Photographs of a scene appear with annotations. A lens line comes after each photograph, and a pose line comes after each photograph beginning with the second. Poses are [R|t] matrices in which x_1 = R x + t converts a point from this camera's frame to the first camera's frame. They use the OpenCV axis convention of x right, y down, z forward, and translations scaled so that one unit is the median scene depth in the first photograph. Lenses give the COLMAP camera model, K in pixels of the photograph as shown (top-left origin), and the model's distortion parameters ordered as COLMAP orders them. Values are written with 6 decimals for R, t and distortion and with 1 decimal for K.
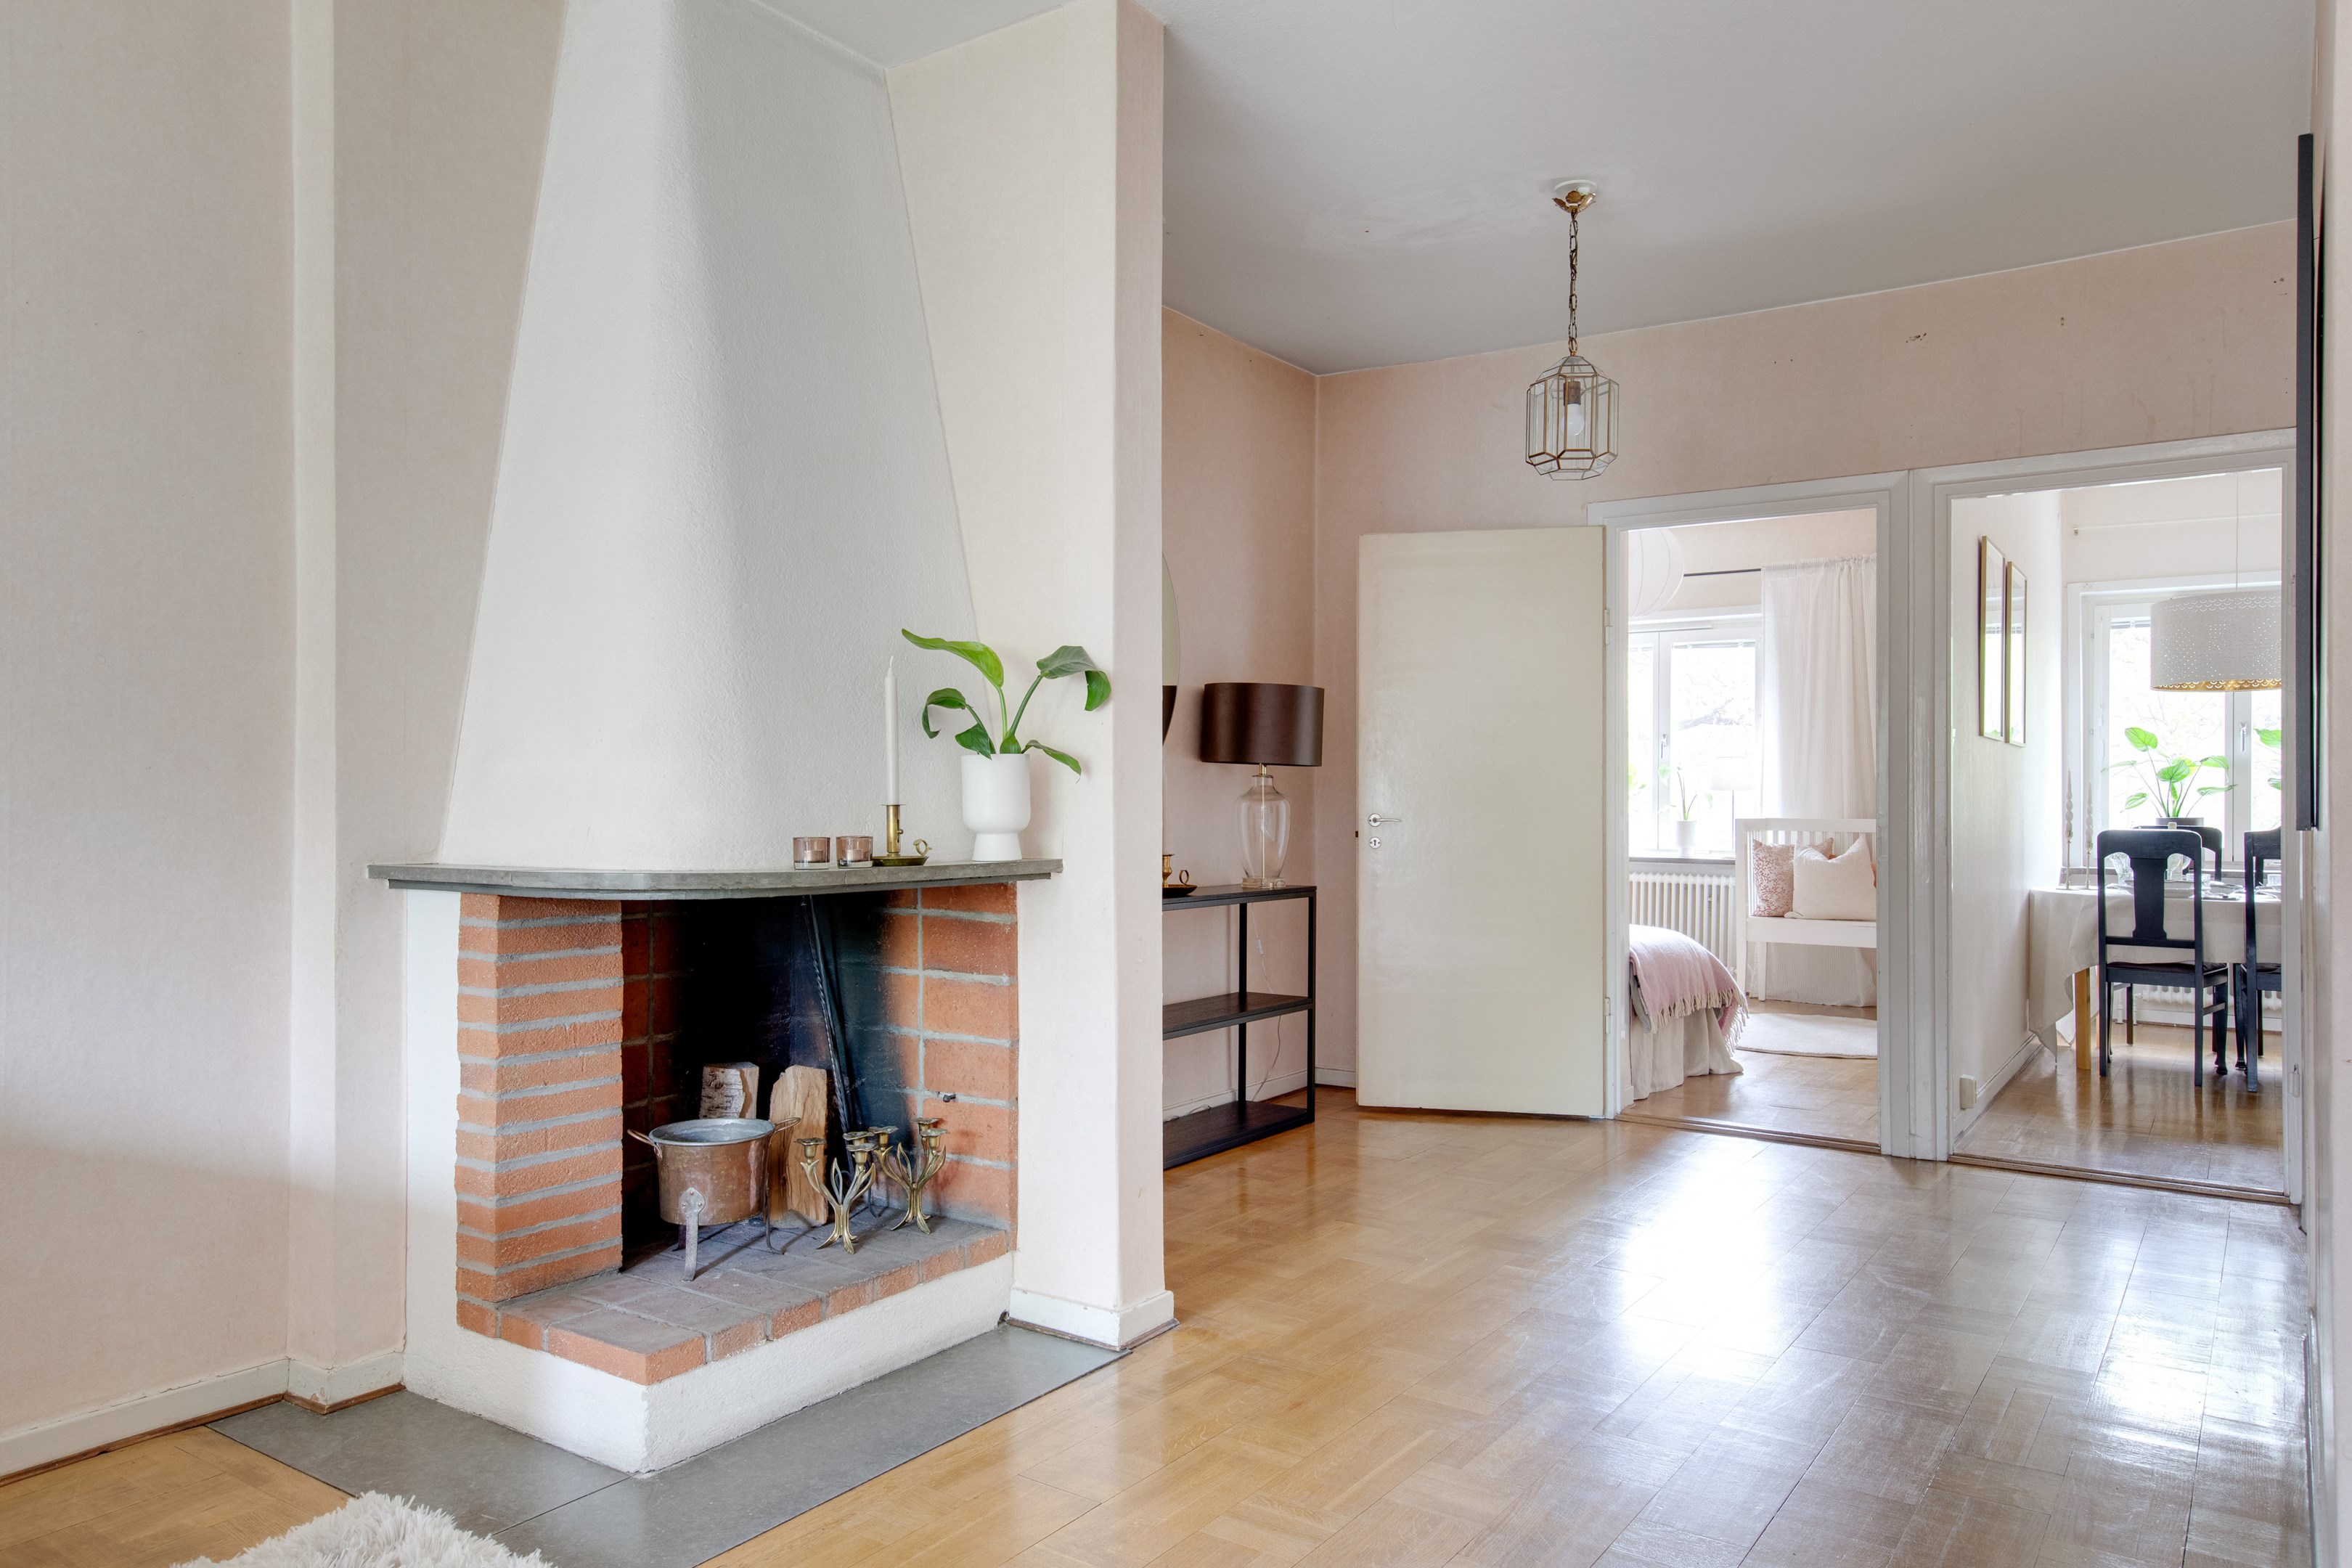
lens RADIAL K [[1581.5, 0, 1171.1], [0, 1581.5, 801.2], [0, 0, 1]] dist [0.030883, 0.000272]
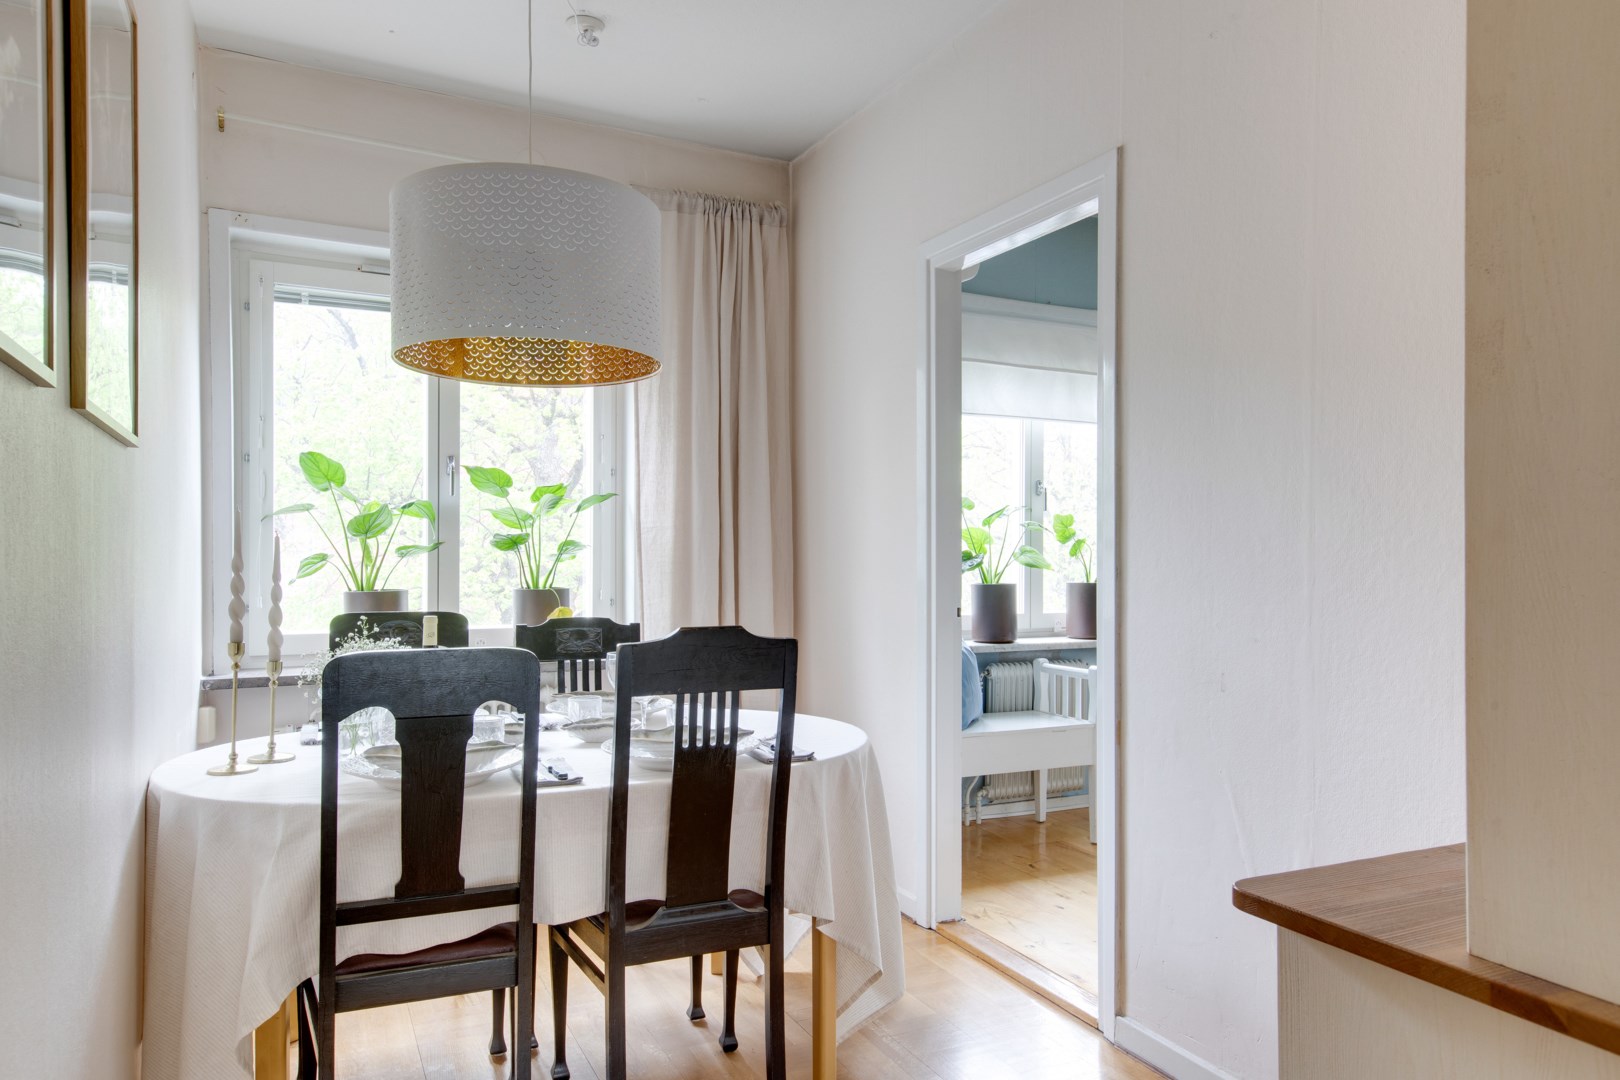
lens RADIAL K [[1089.3, 0, 811.3], [0, 1089.3, 551.8], [0, 0, 1]] dist [0.030883, 0.000272]
pose [[0.507139, -0.000029, 0.861864, 0.327345], [0.000242, 1.000000, -0.000108, -0.006133], [-0.861864, 0.000263, 0.507139, 0.610944]]
